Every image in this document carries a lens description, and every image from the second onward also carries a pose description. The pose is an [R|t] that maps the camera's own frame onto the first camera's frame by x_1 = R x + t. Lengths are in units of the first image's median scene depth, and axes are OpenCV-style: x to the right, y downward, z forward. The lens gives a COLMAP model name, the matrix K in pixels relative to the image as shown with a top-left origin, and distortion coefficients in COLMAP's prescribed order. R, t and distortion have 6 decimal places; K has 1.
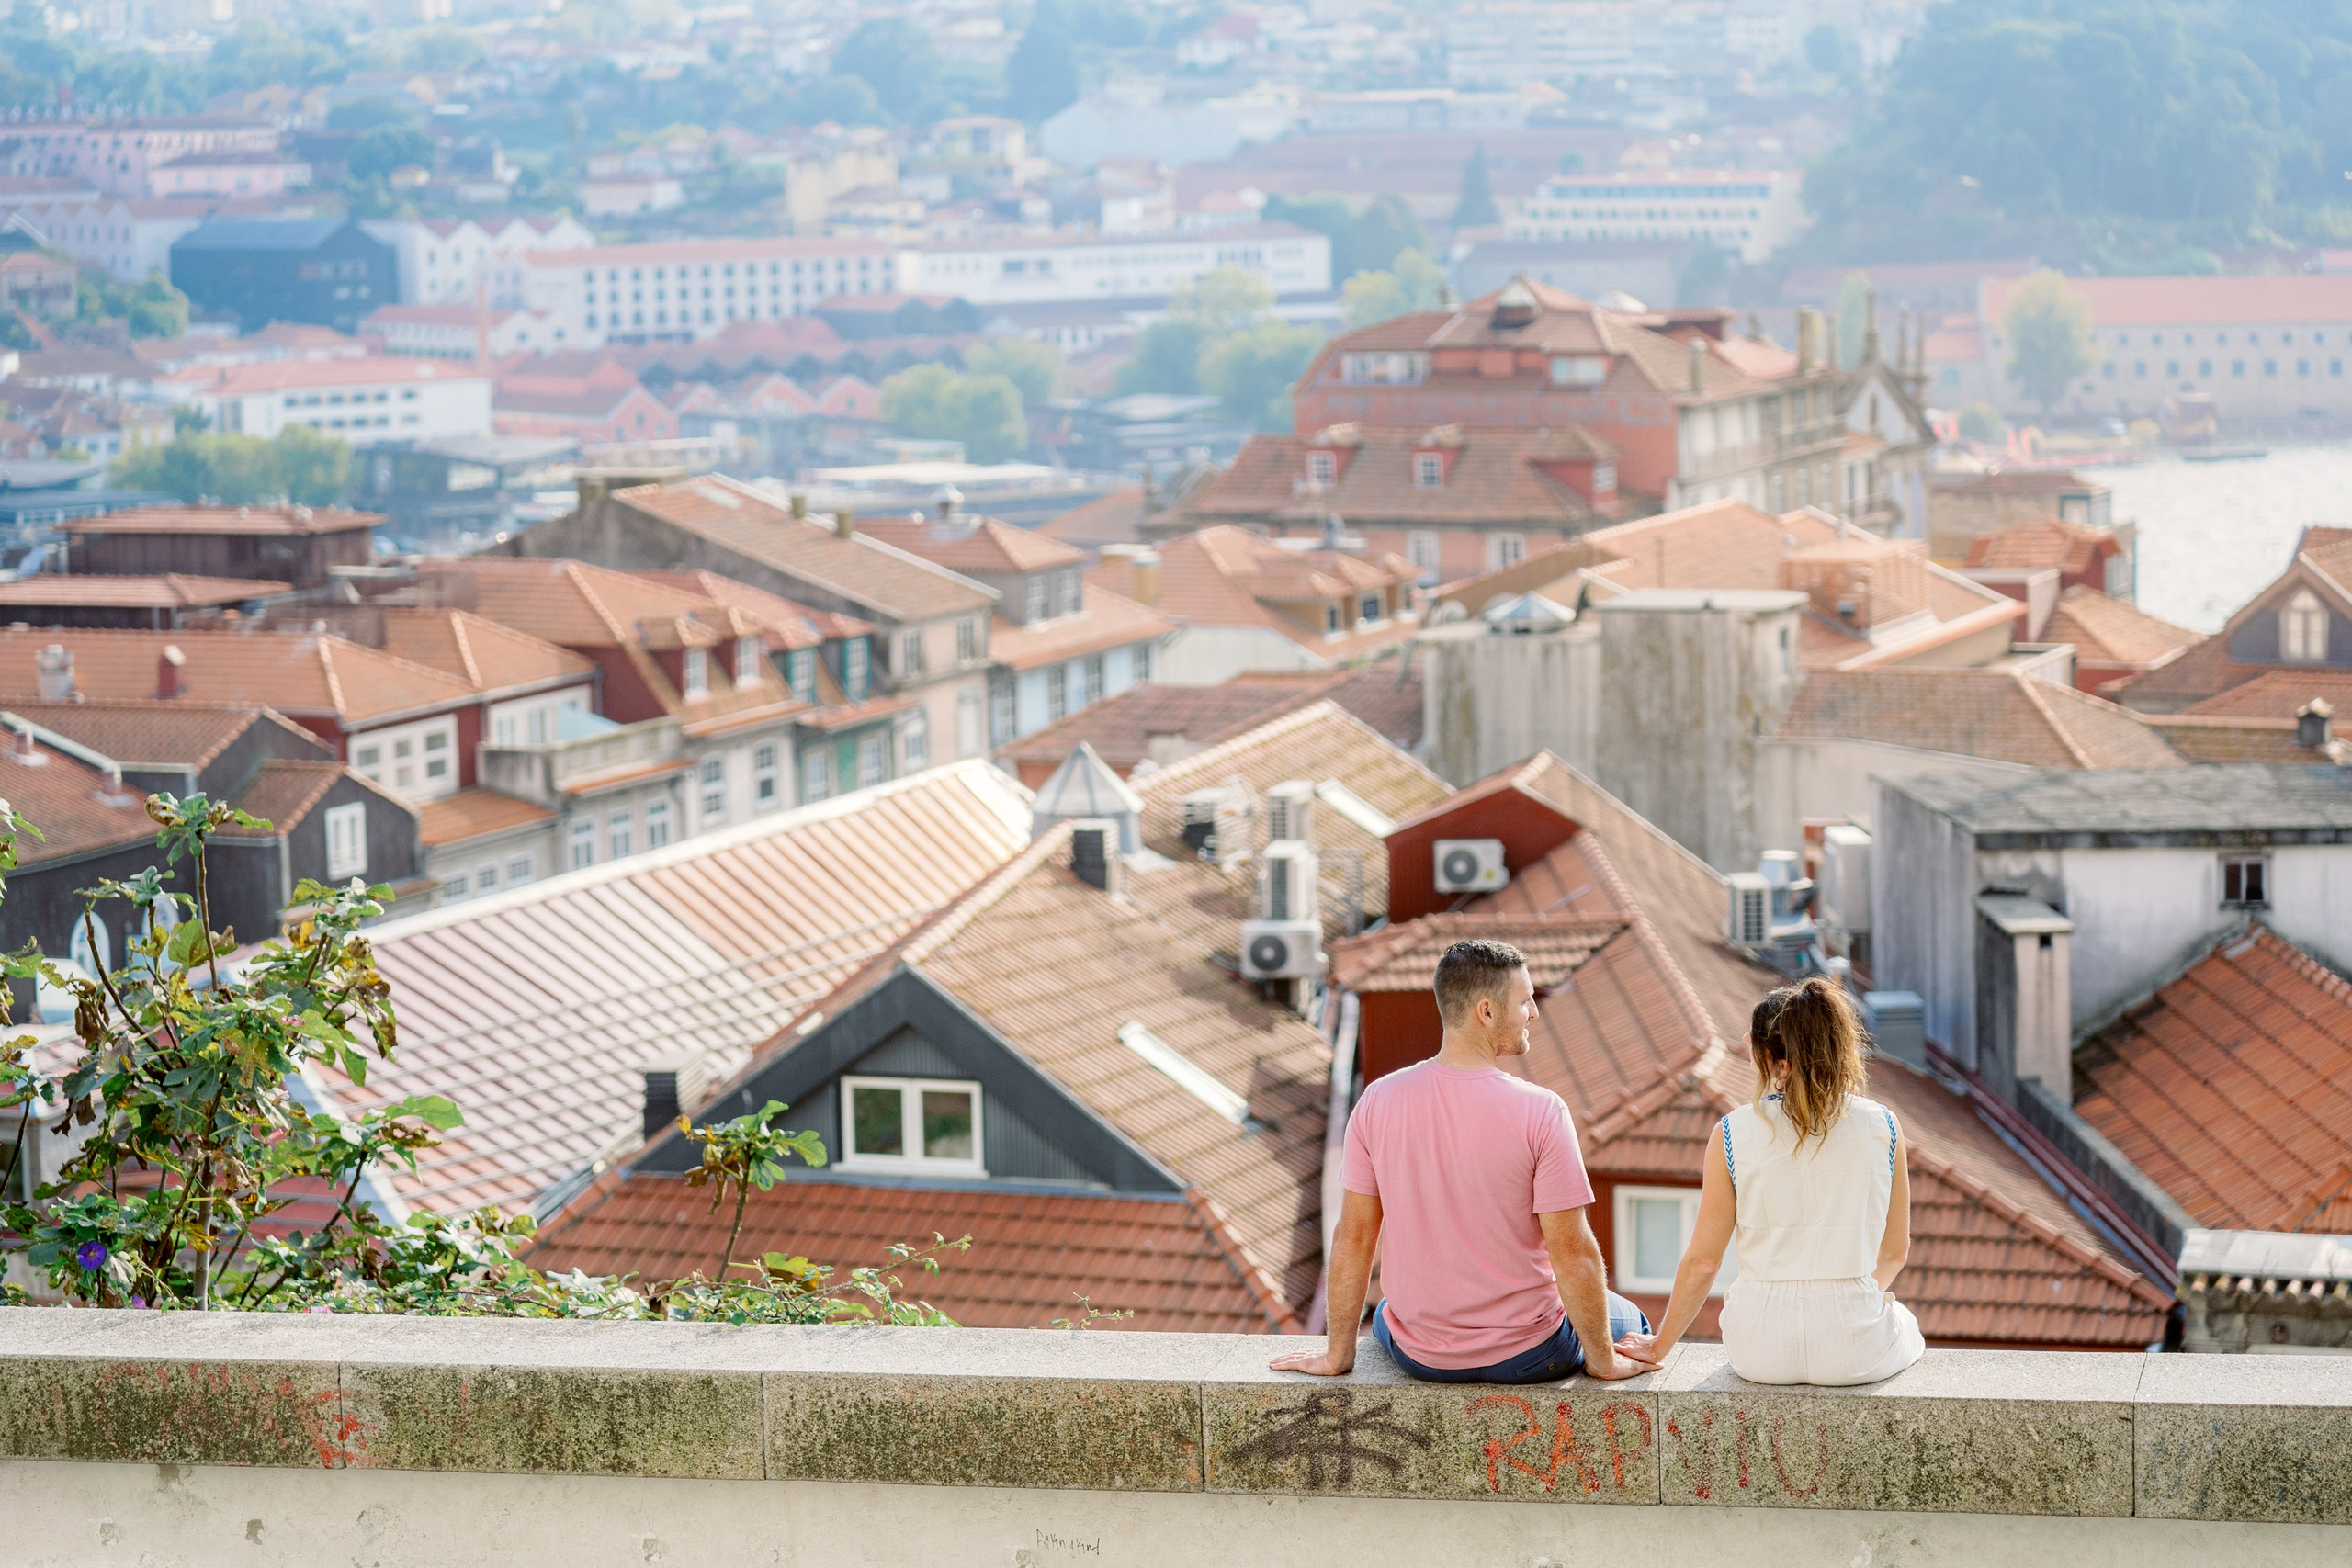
lens RADIAL K [[4337.3, 0, 1278.9], [0, 4337.3, 777.9], [0, 0, 1]] dist [0.003580, -0.171400]
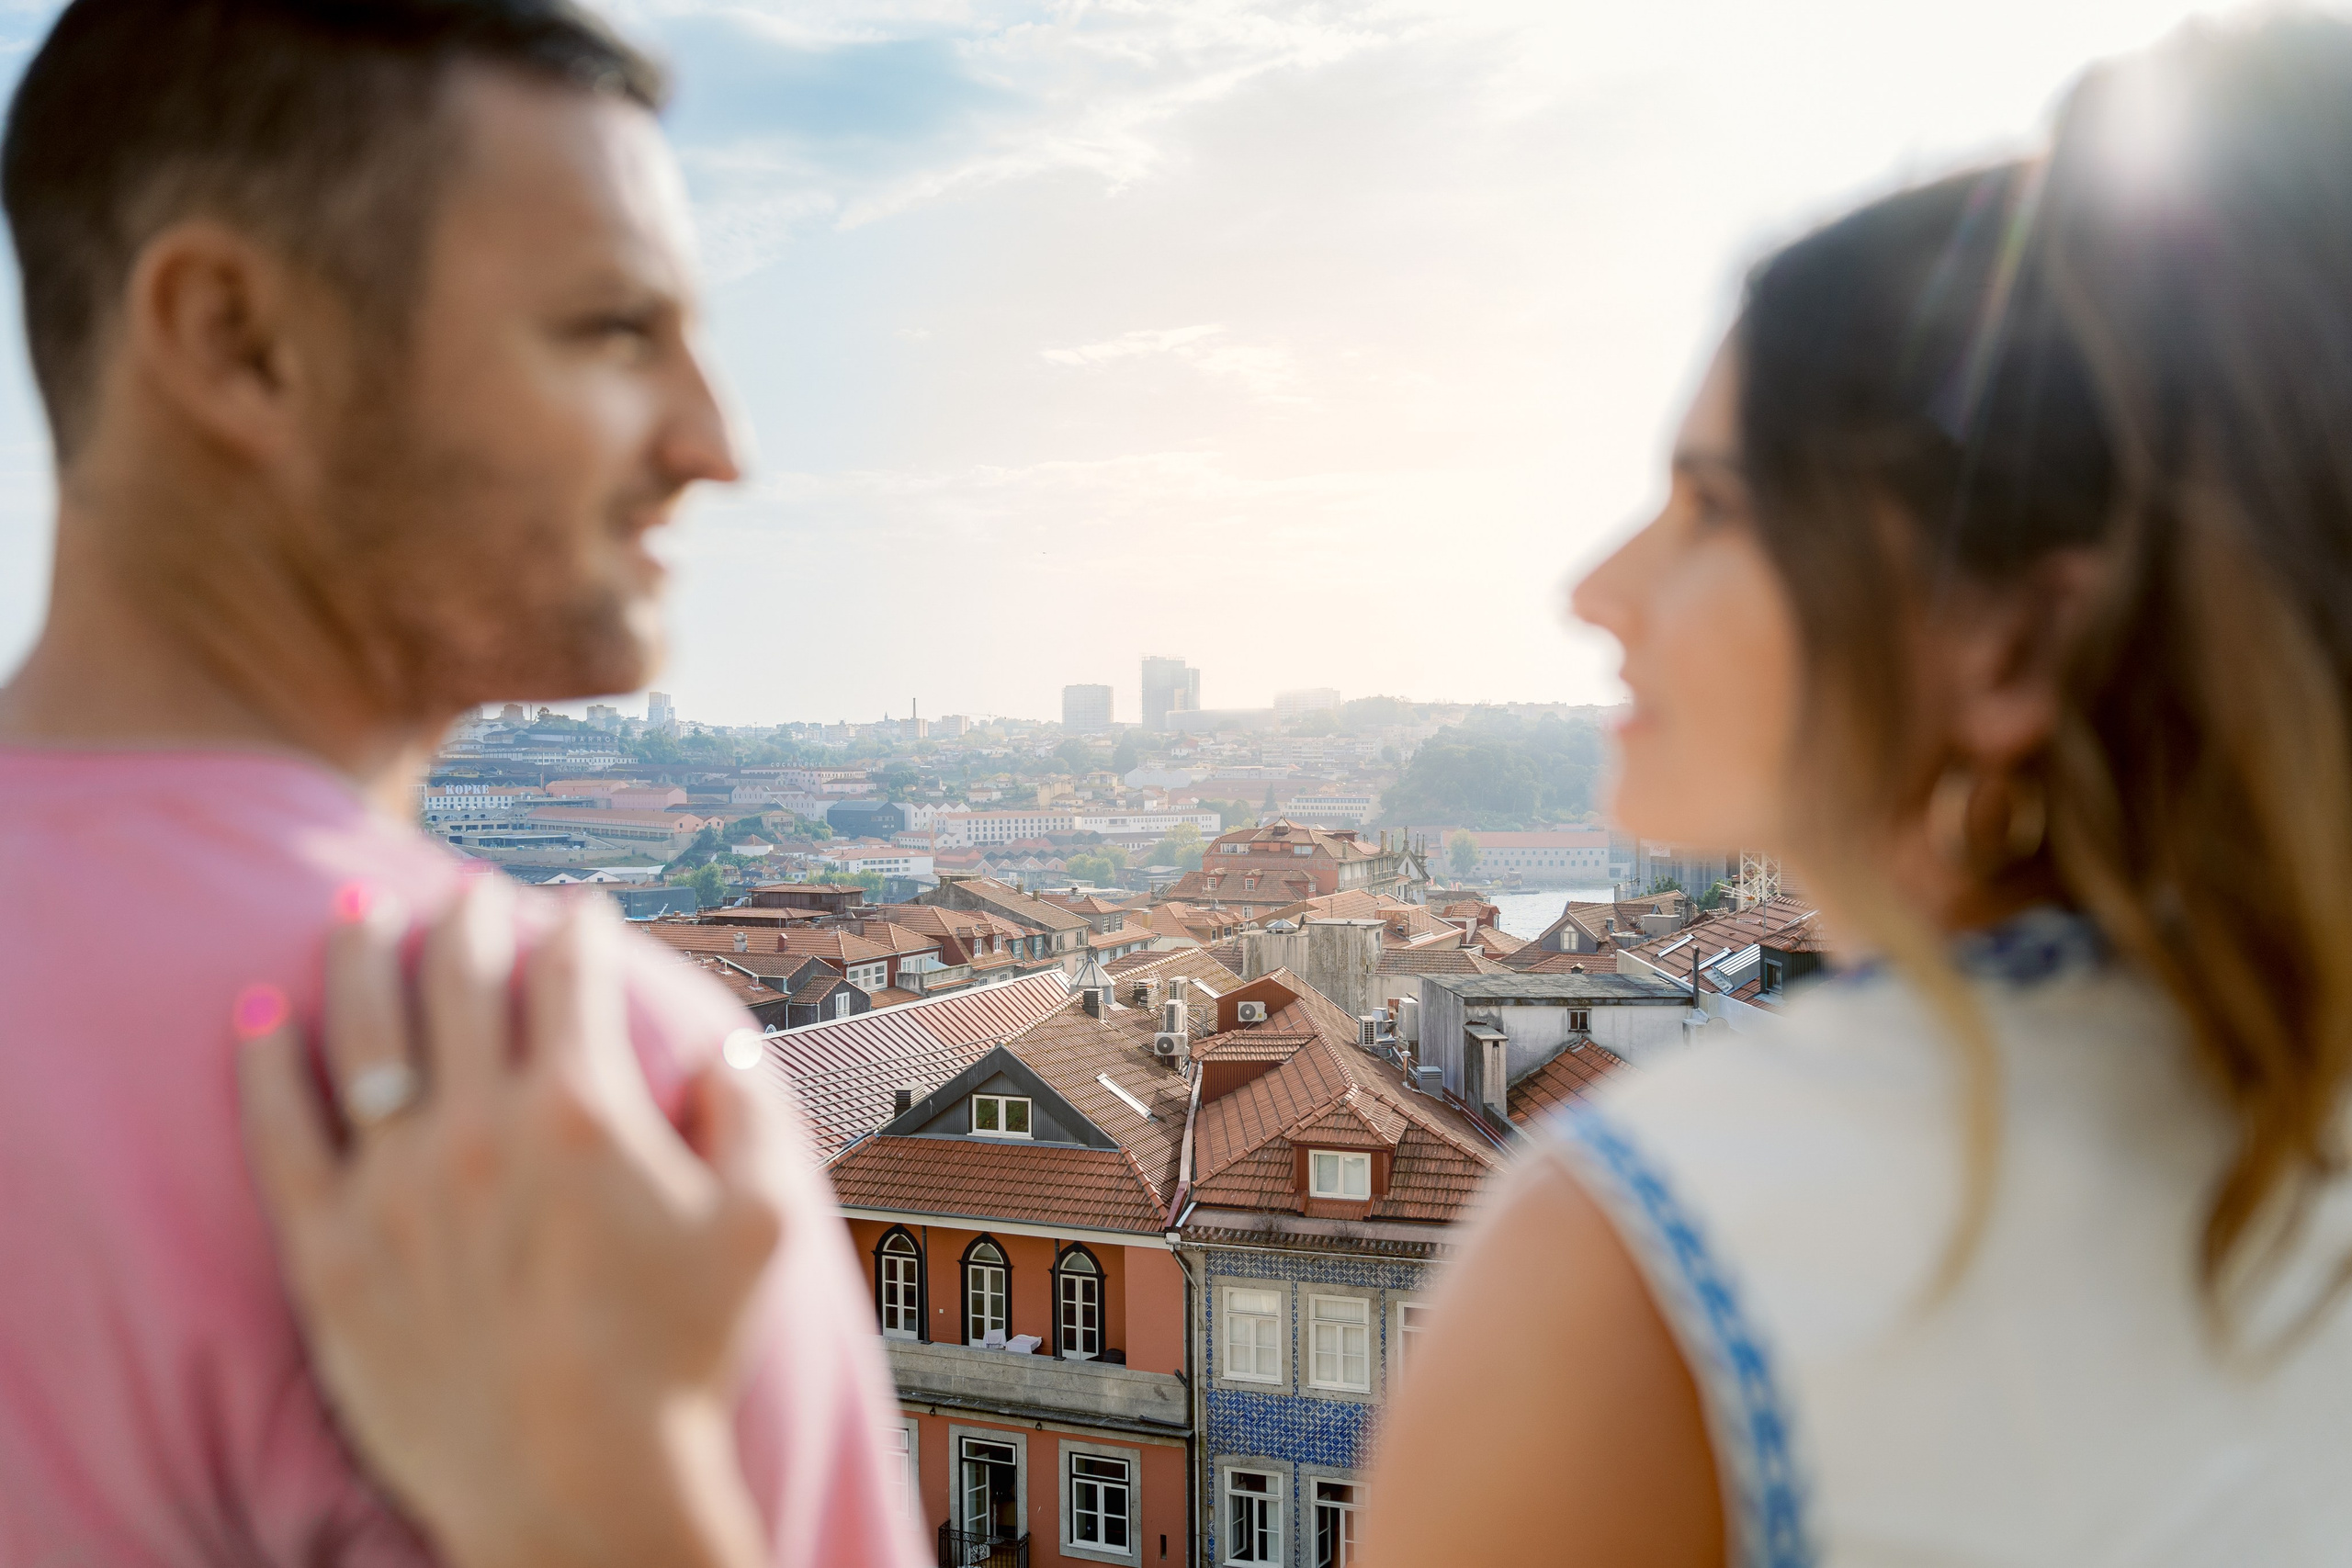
lens RADIAL K [[1932.3, 0, 1162.9], [0, 1932.3, 756.6], [0, 0, 1]] dist [0.002477, -0.005273]
pose [[0.999850, 0.017326, -0.000114, -0.020555], [-0.017241, 0.994306, -0.105162, -0.017802], [-0.001709, 0.105148, 0.994455, -0.227783]]
